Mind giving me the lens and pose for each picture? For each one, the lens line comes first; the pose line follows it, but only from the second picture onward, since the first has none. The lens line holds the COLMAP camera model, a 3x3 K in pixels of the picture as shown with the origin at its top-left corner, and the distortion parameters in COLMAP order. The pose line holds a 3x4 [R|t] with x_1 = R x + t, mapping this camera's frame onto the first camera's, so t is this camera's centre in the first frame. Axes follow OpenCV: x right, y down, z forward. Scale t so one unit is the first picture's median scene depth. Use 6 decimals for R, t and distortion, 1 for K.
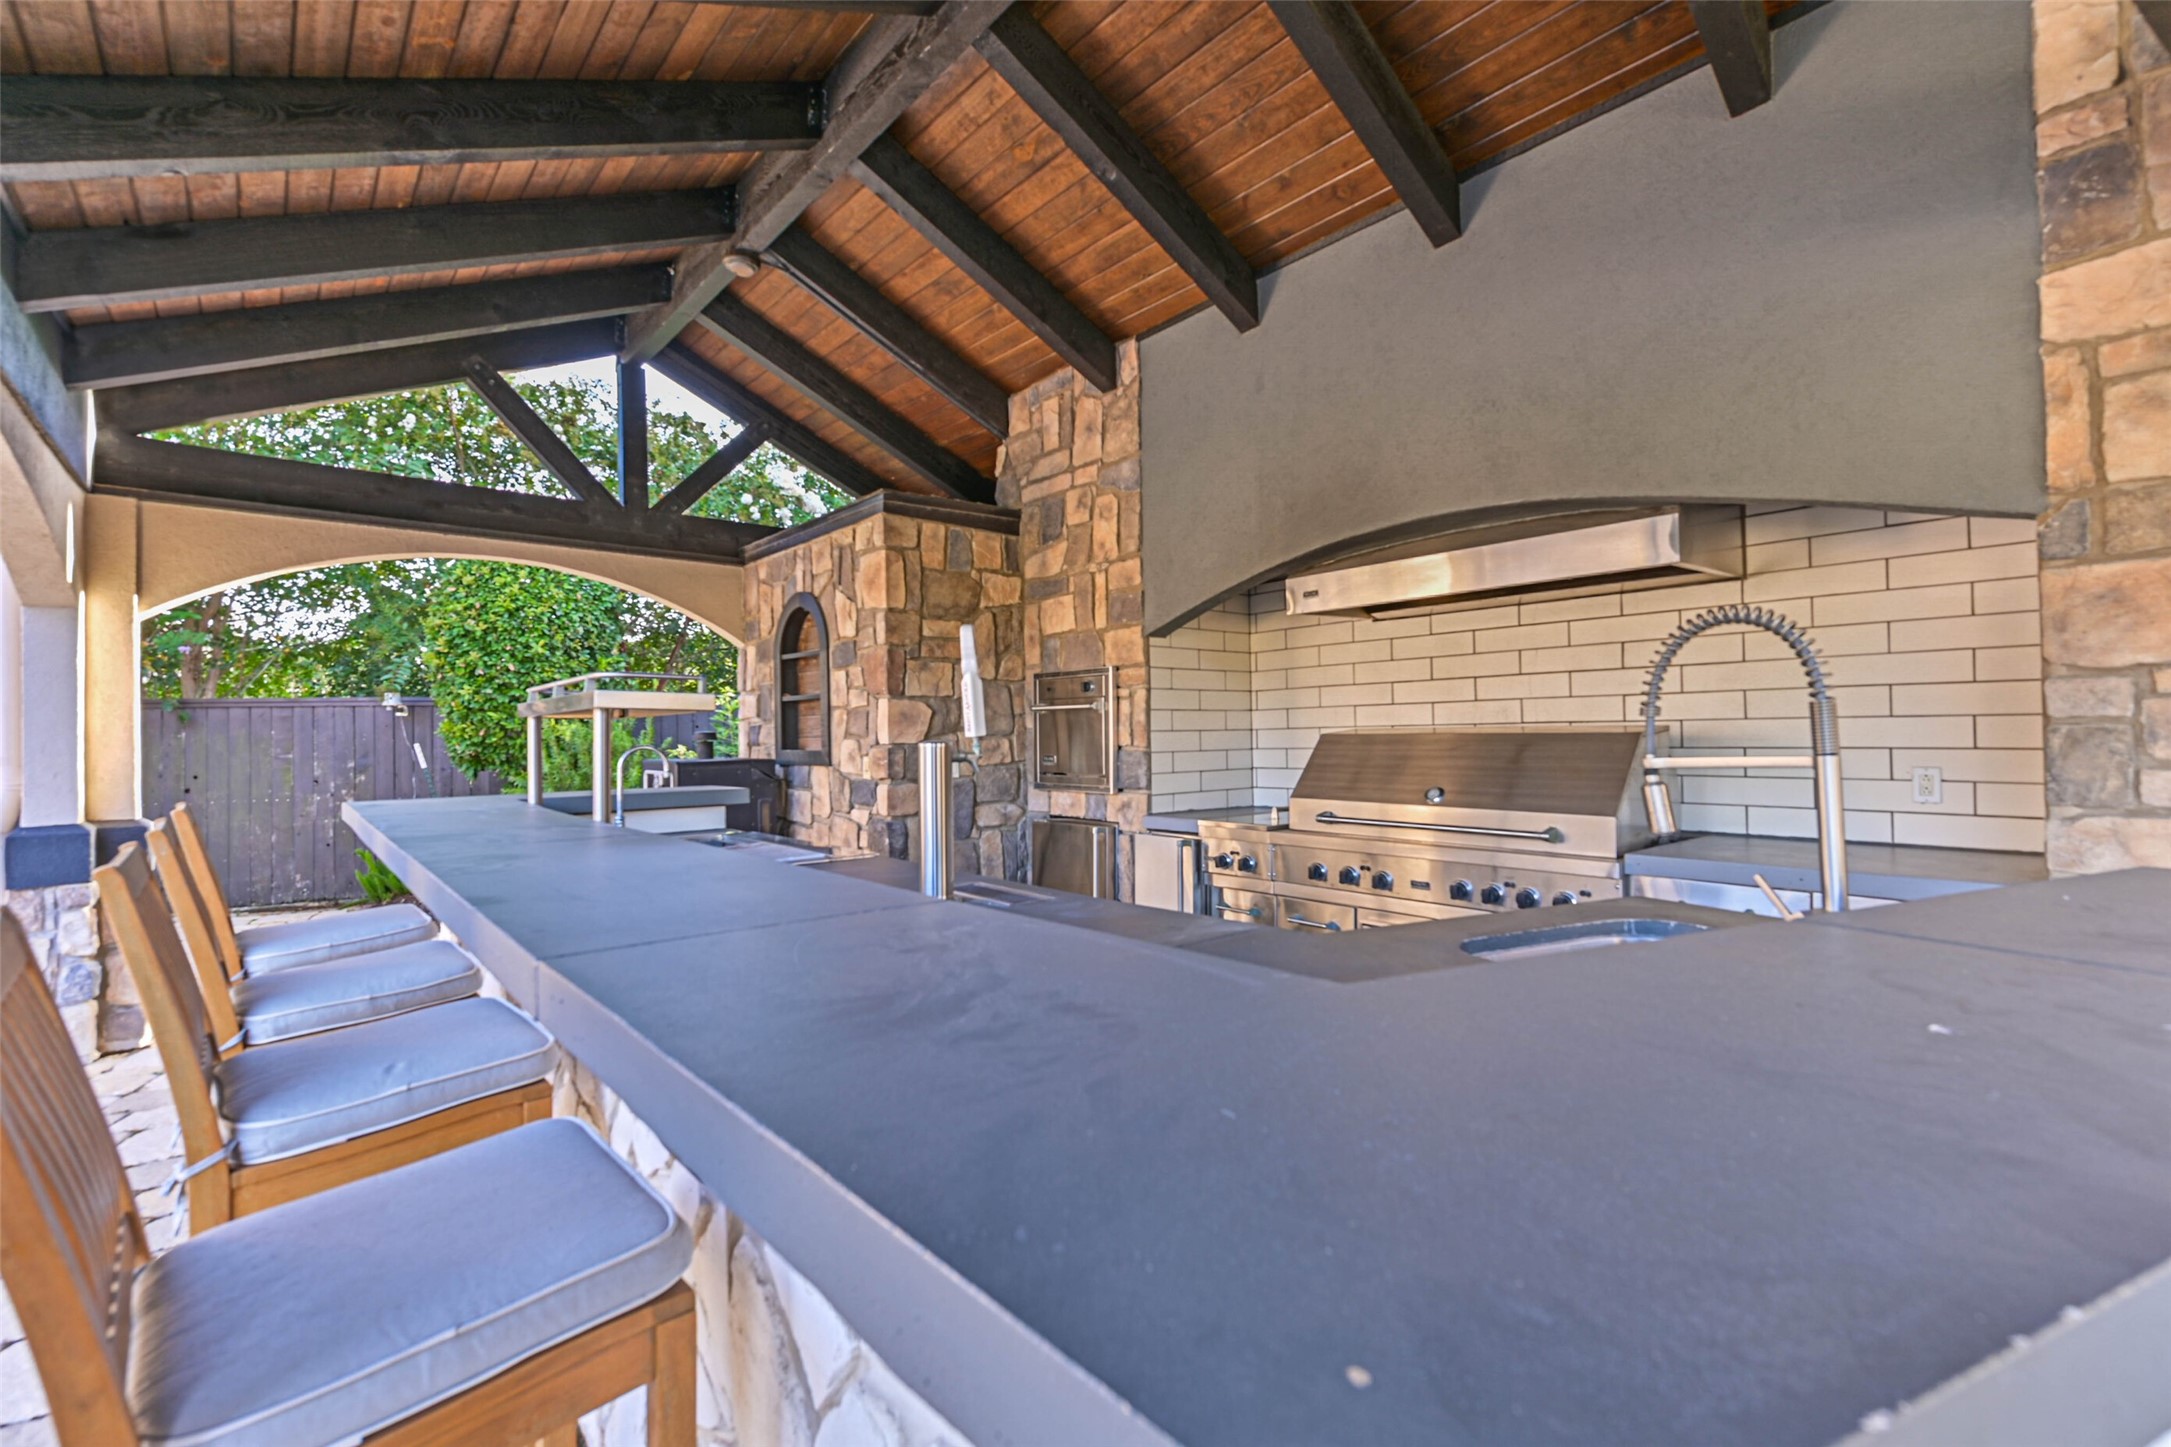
lens RADIAL K [[949.4, 0, 1099.6], [0, 949.4, 717.8], [0, 0, 1]] dist [0.000139, 0.000048]
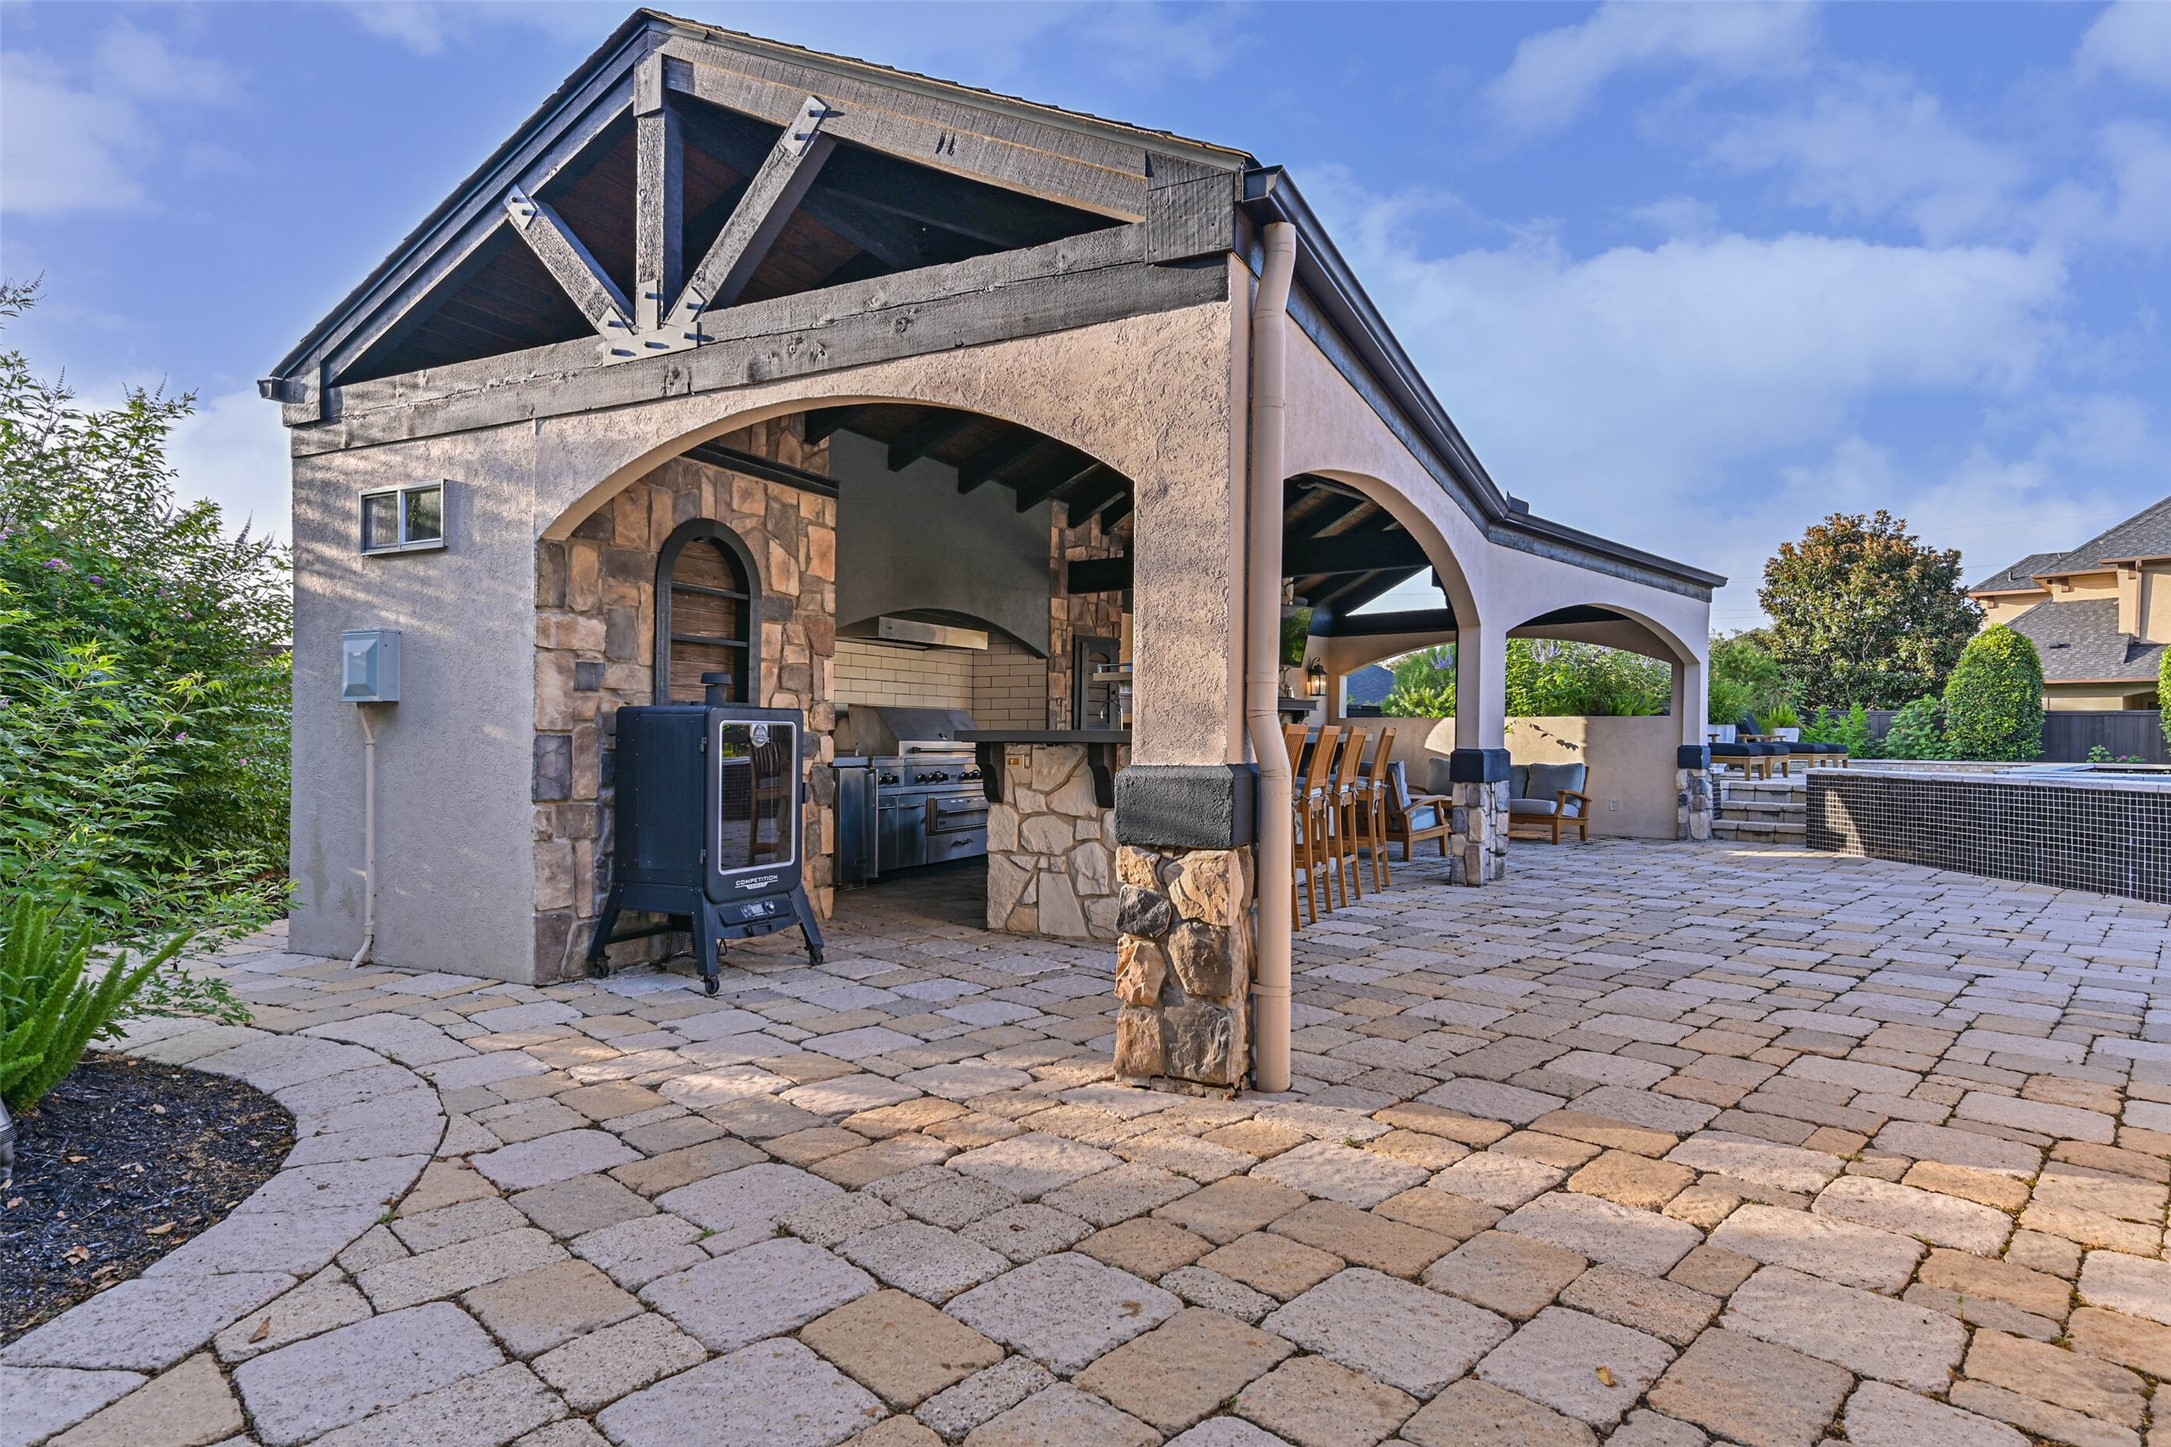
lens RADIAL K [[1164.6, 0, 1085.5], [0, 1164.6, 723.5], [0, 0, 1]] dist [0.000379, -0.000058]
pose [[-0.373167, 0.021746, 0.927509, -1.592782], [-0.017606, 0.999379, -0.030515, 0.090317], [-0.927597, -0.027717, -0.372553, 1.197319]]
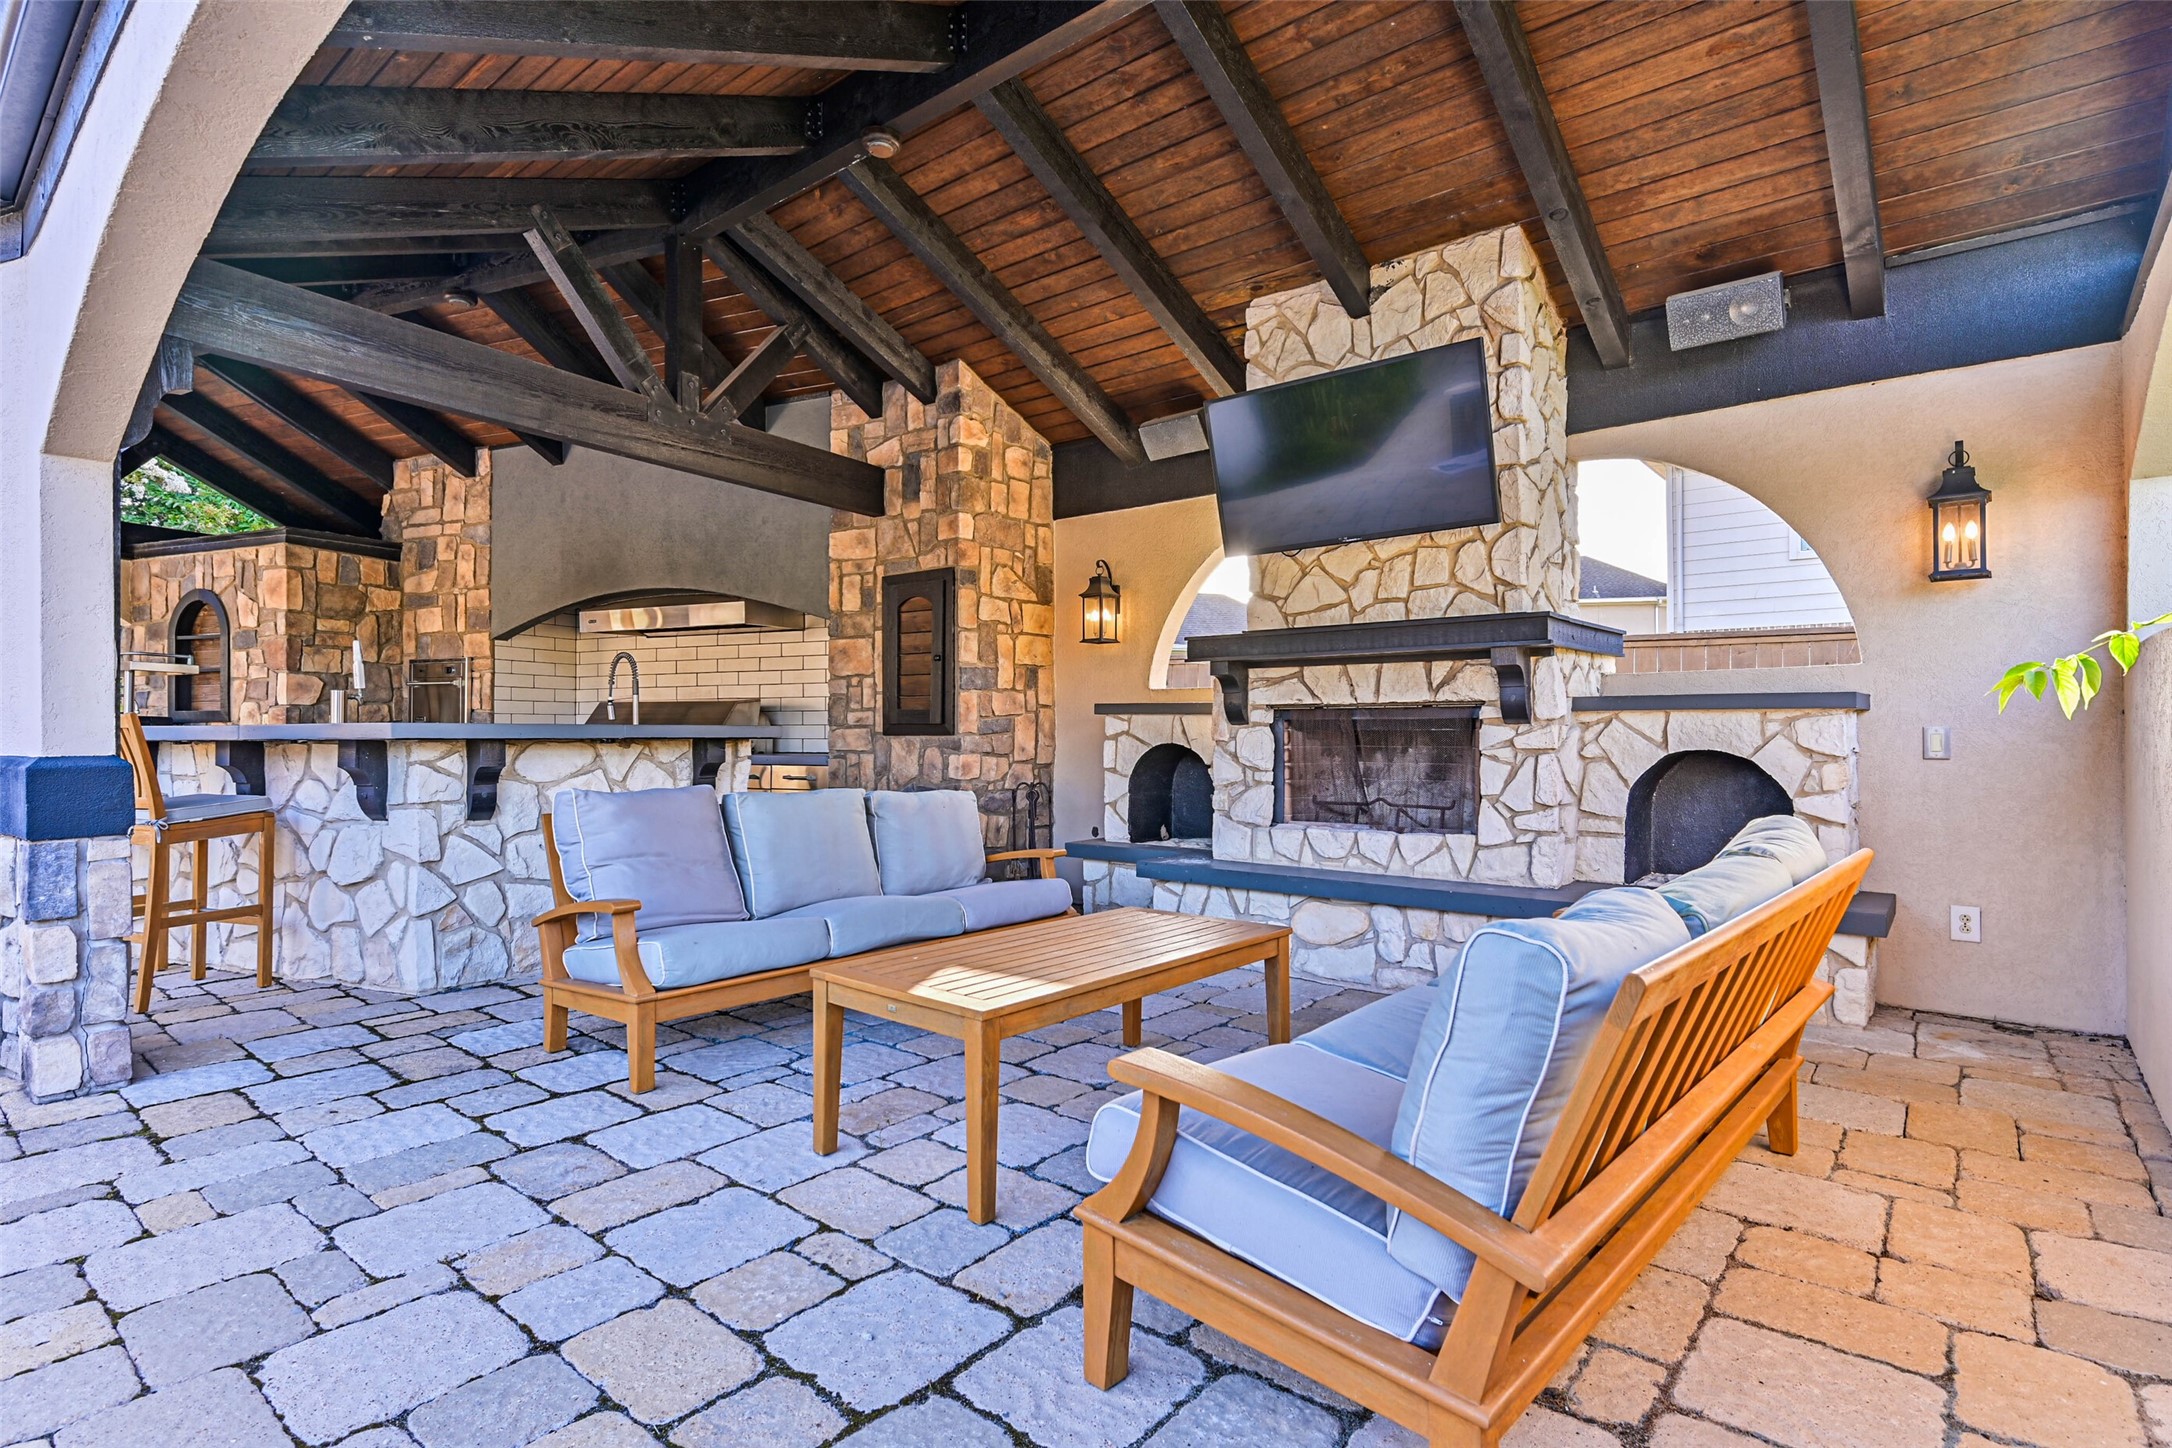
lens RADIAL K [[1058.4, 0, 1089.8], [0, 1058.4, 717.7], [0, 0, 1]] dist [-0.000355, -0.000222]
pose [[0.889586, 0.018219, 0.456405, 0.122697], [-0.018350, 0.999823, -0.004147, 0.030643], [-0.456400, -0.004686, 0.889762, -0.937051]]
